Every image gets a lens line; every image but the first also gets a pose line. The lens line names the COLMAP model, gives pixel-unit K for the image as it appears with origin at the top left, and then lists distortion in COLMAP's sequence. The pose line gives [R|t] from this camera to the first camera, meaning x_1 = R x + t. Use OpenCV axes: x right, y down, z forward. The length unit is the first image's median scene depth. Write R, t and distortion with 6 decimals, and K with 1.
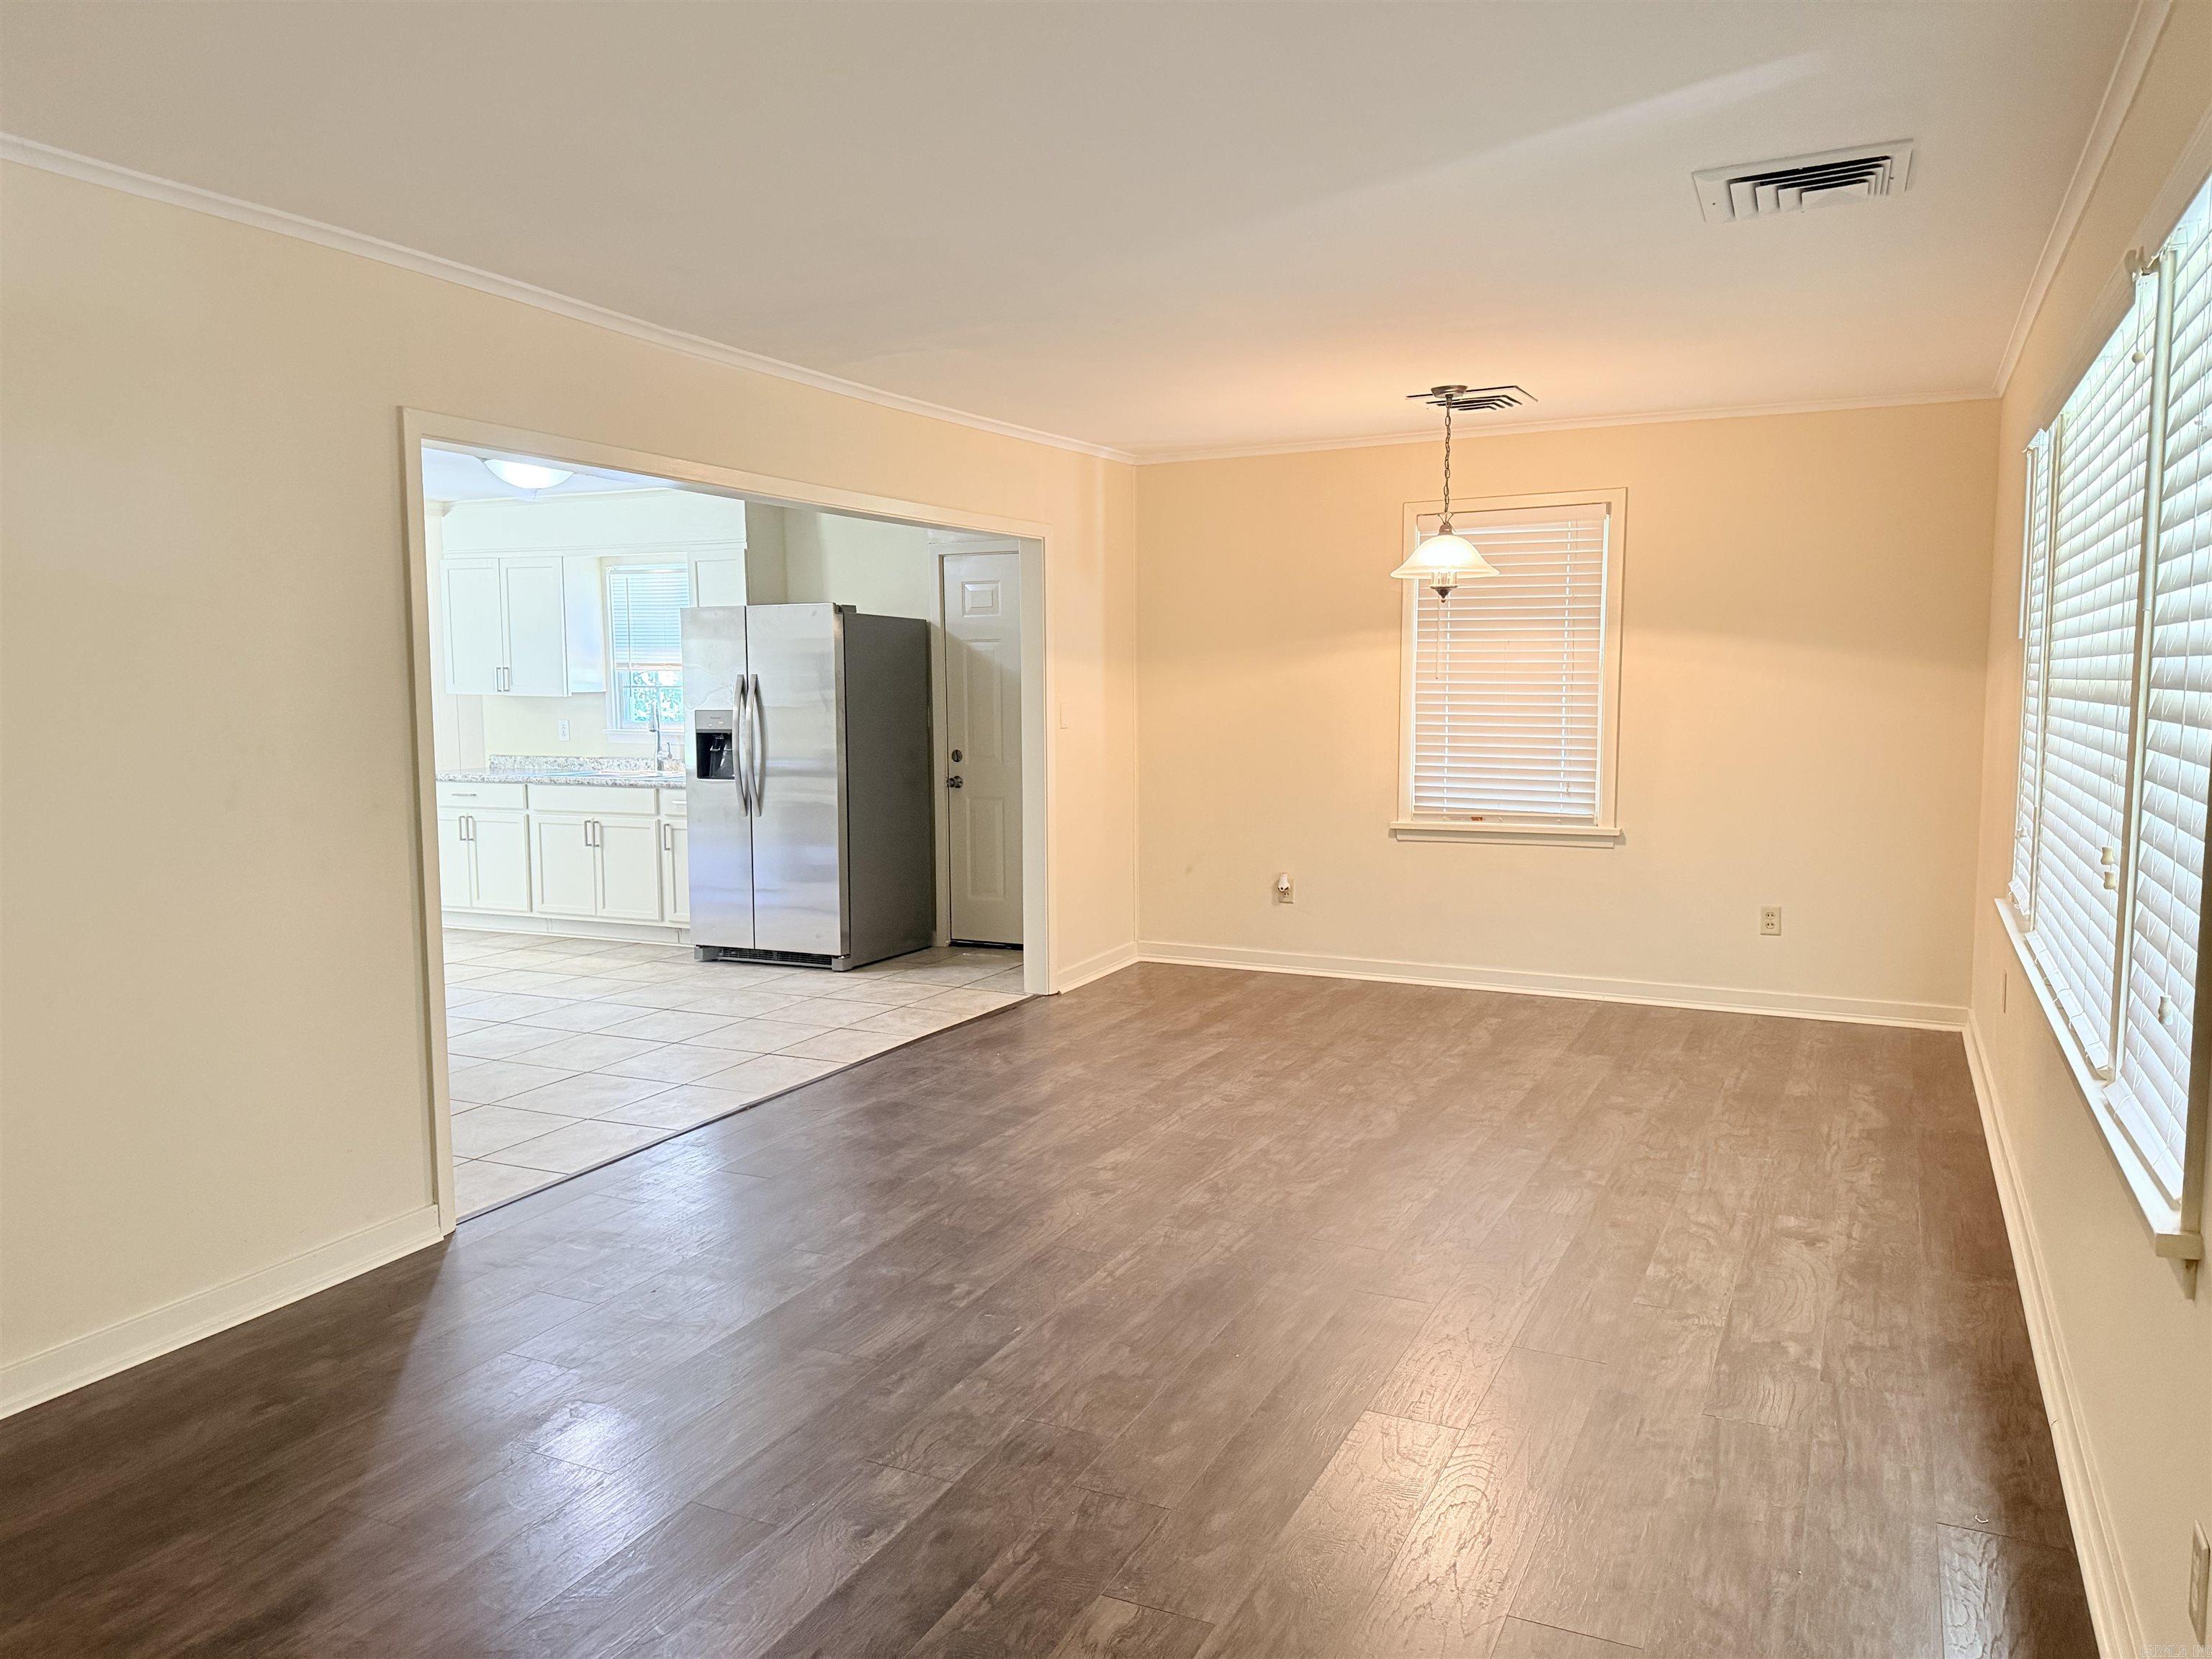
lens RADIAL K [[1548.7, 0, 1110.8], [0, 1548.7, 826.0], [0, 0, 1]] dist [0.050572, -0.065494]
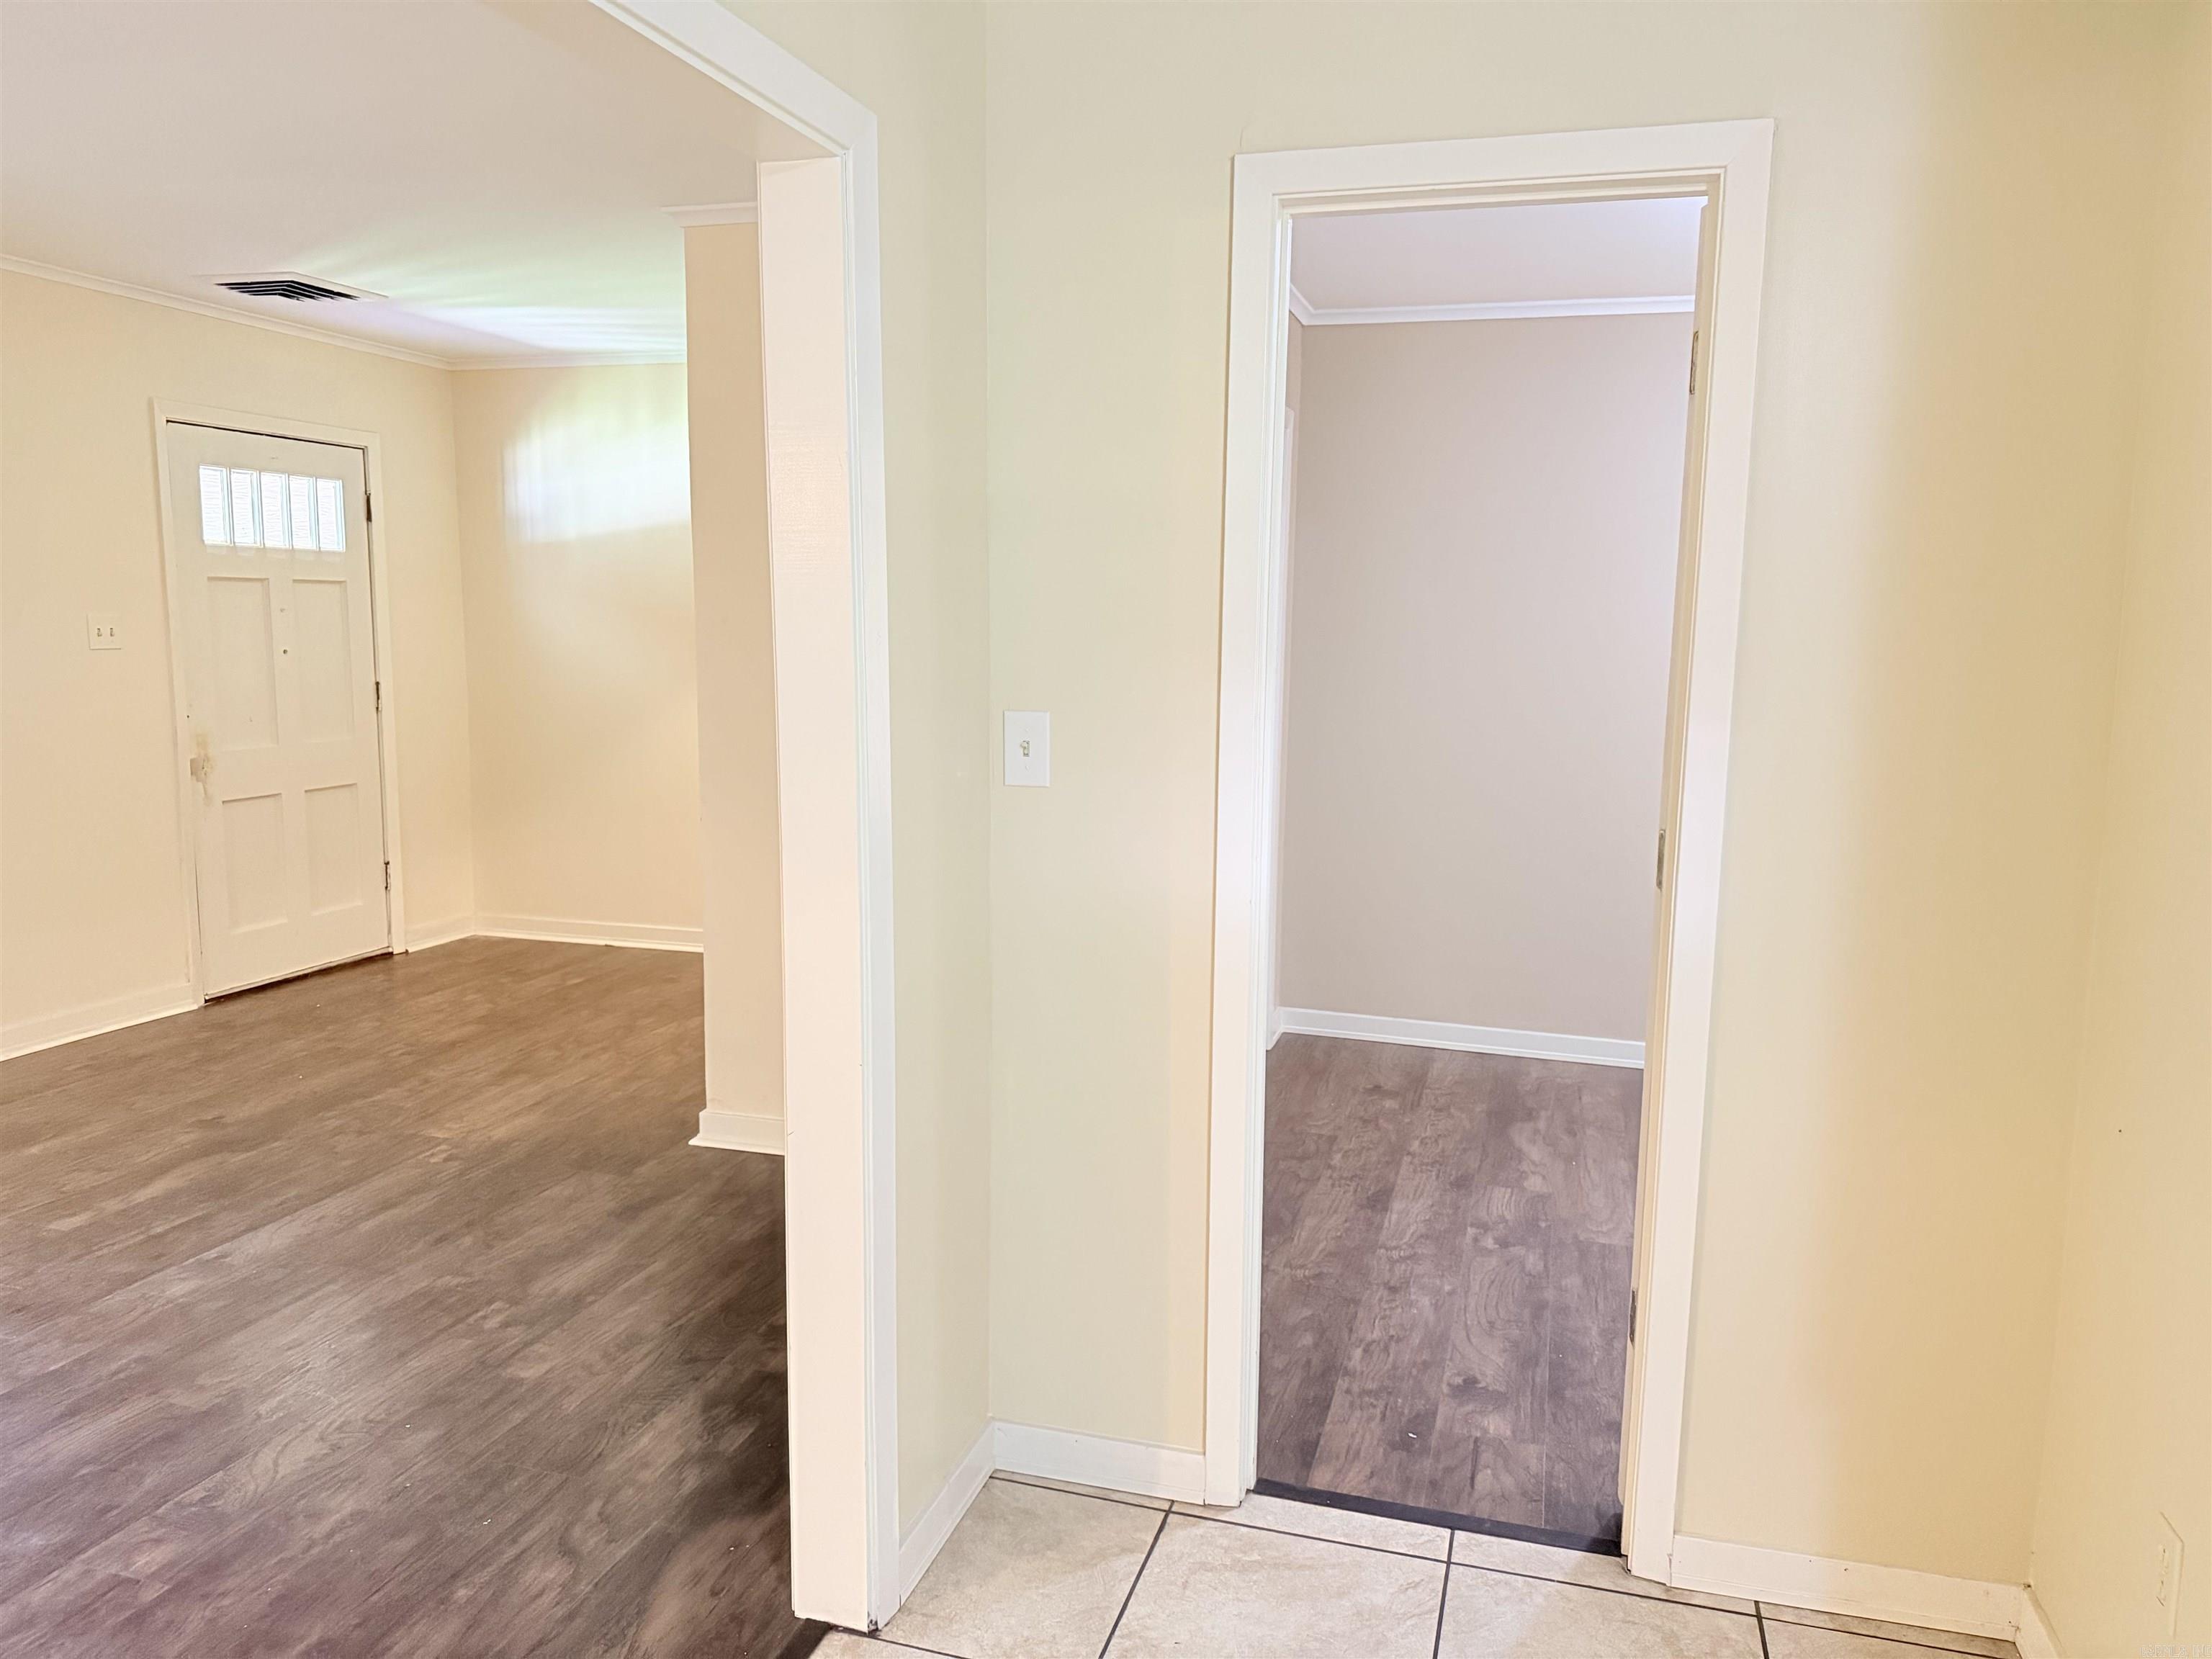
lens RADIAL K [[1548.7, 0, 1104.1], [0, 1548.7, 835.7], [0, 0, 1]] dist [0.050572, -0.065494]
pose [[-0.986467, 0.015762, -0.163203, -0.408656], [-0.023453, 0.971569, 0.235590, -0.135161], [0.162277, 0.236230, -0.958051, 1.372257]]
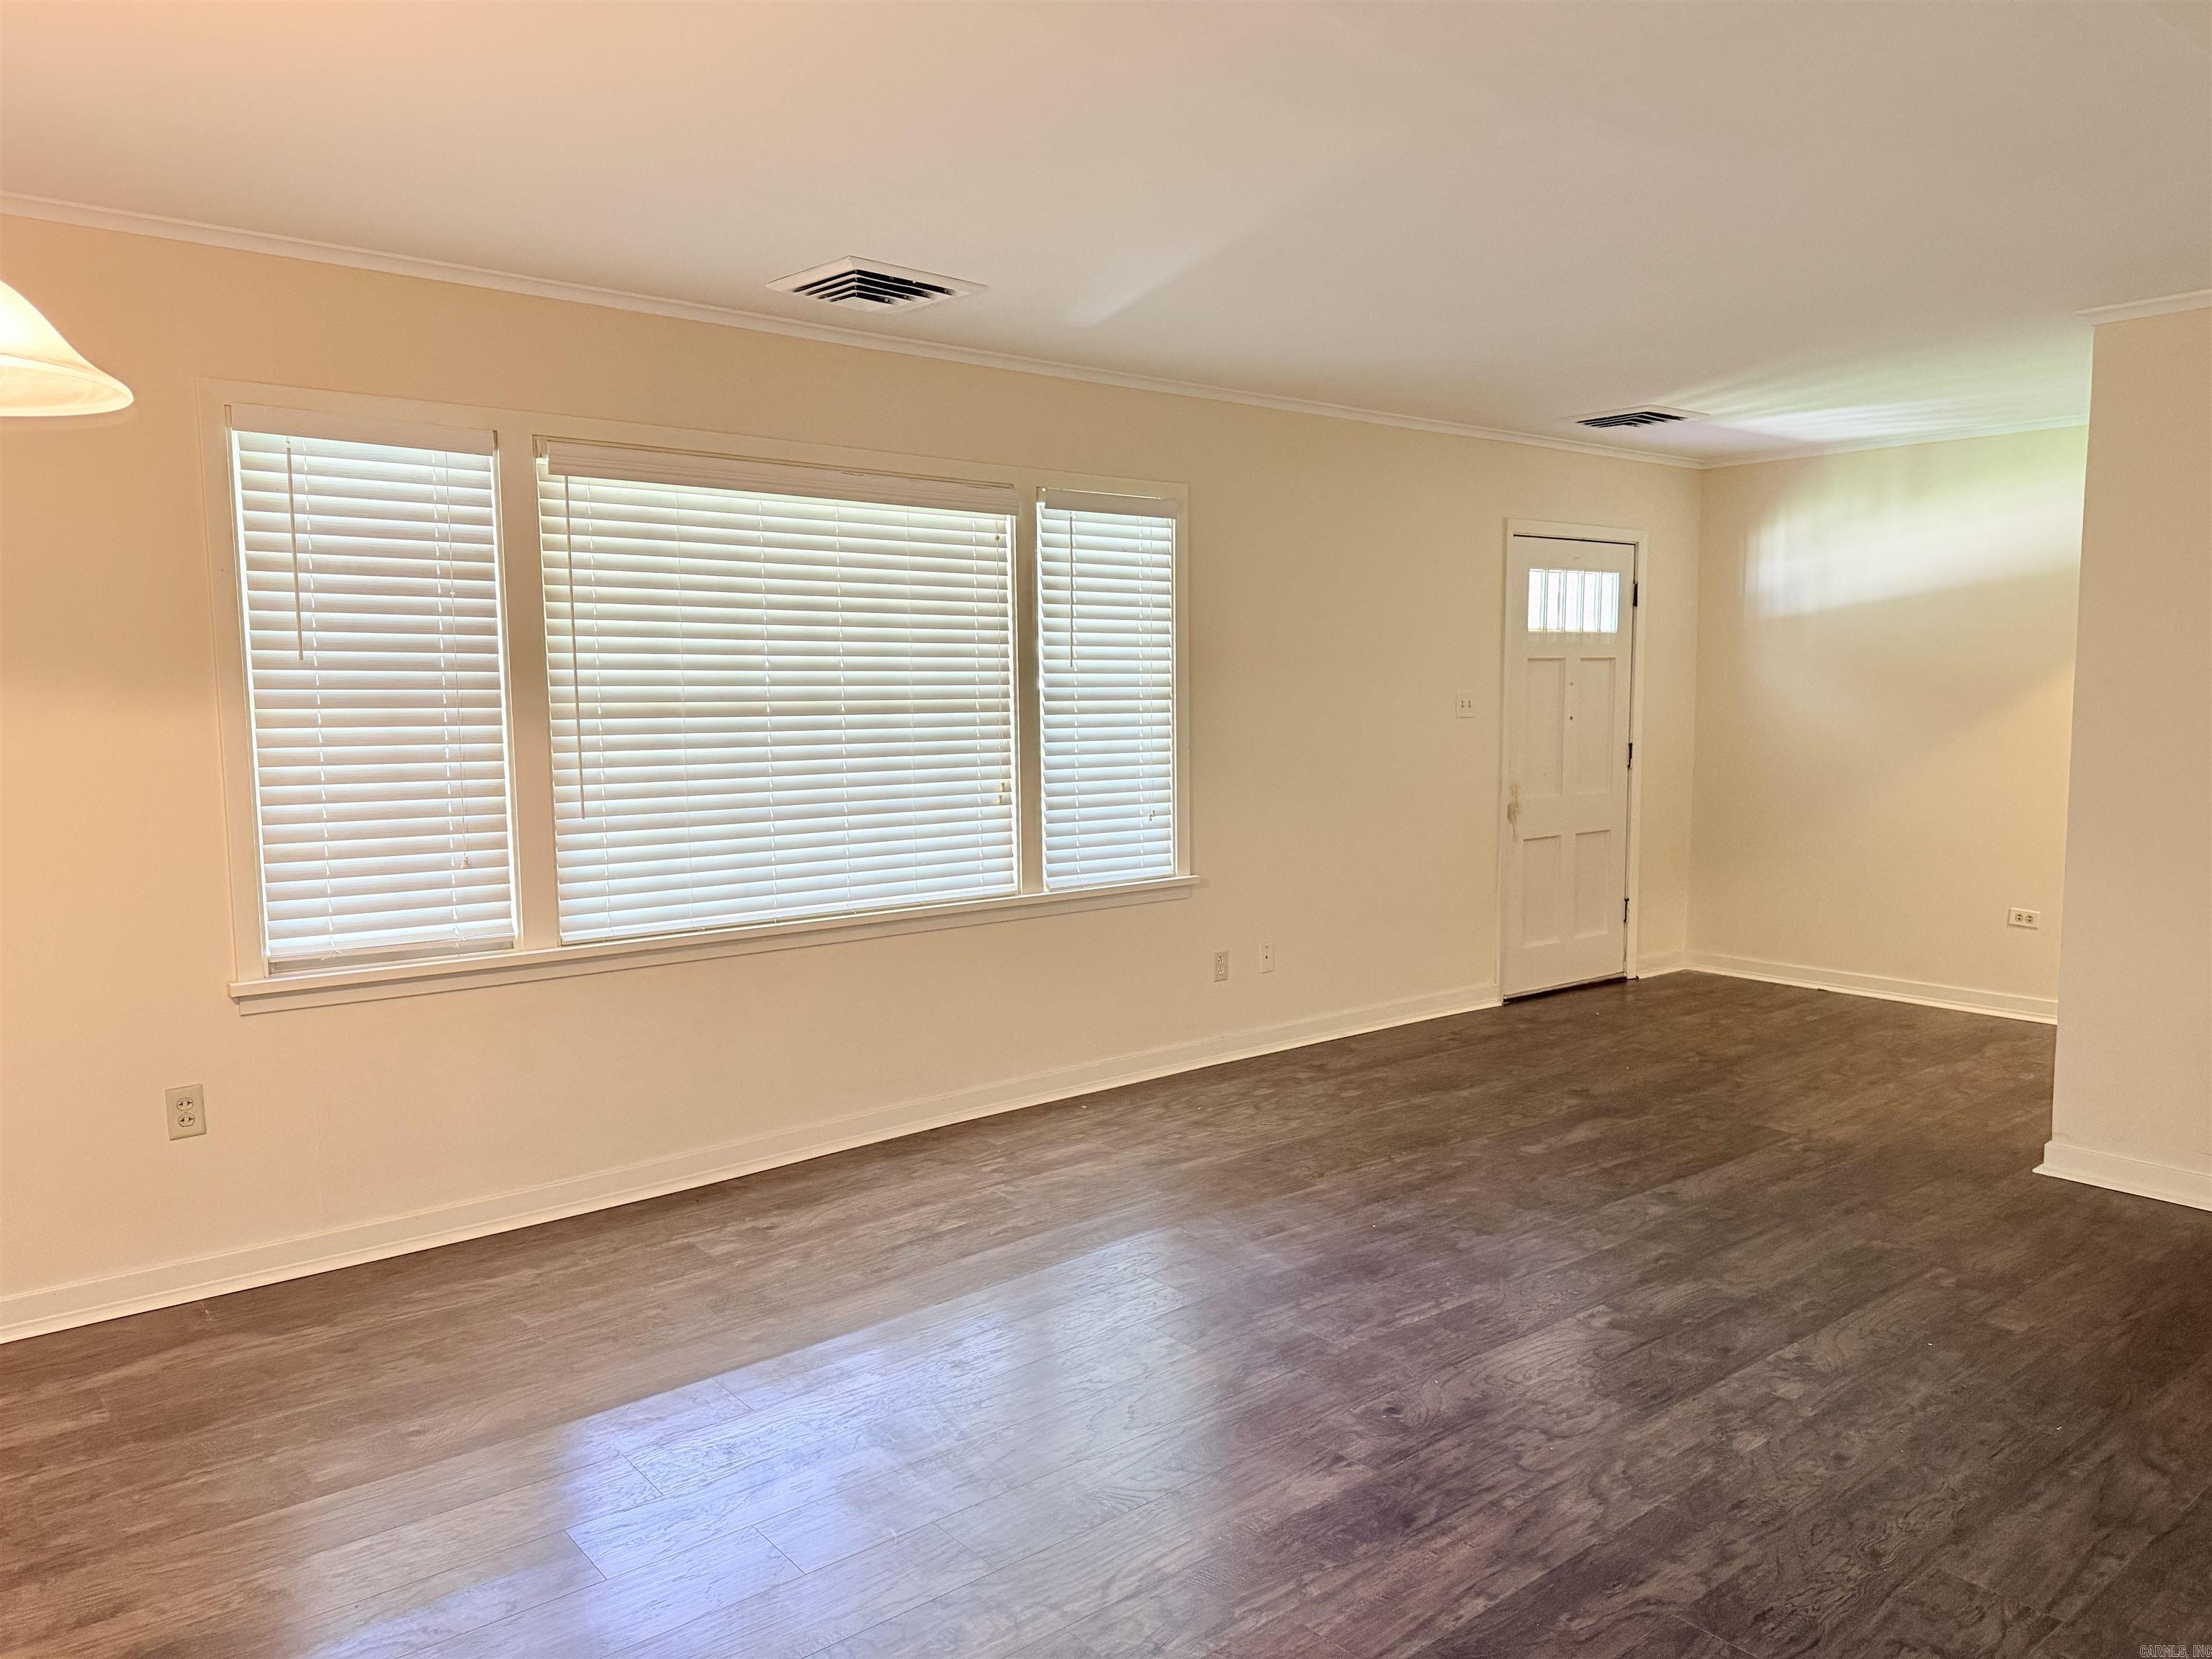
lens RADIAL K [[1548.7, 0, 1121.6], [0, 1548.7, 845.0], [0, 0, 1]] dist [0.050572, -0.065494]
pose [[-0.912176, -0.031294, 0.408603, -0.173805], [0.051804, 0.980275, 0.190726, -0.157273], [-0.406512, 0.195143, -0.892562, 1.580676]]
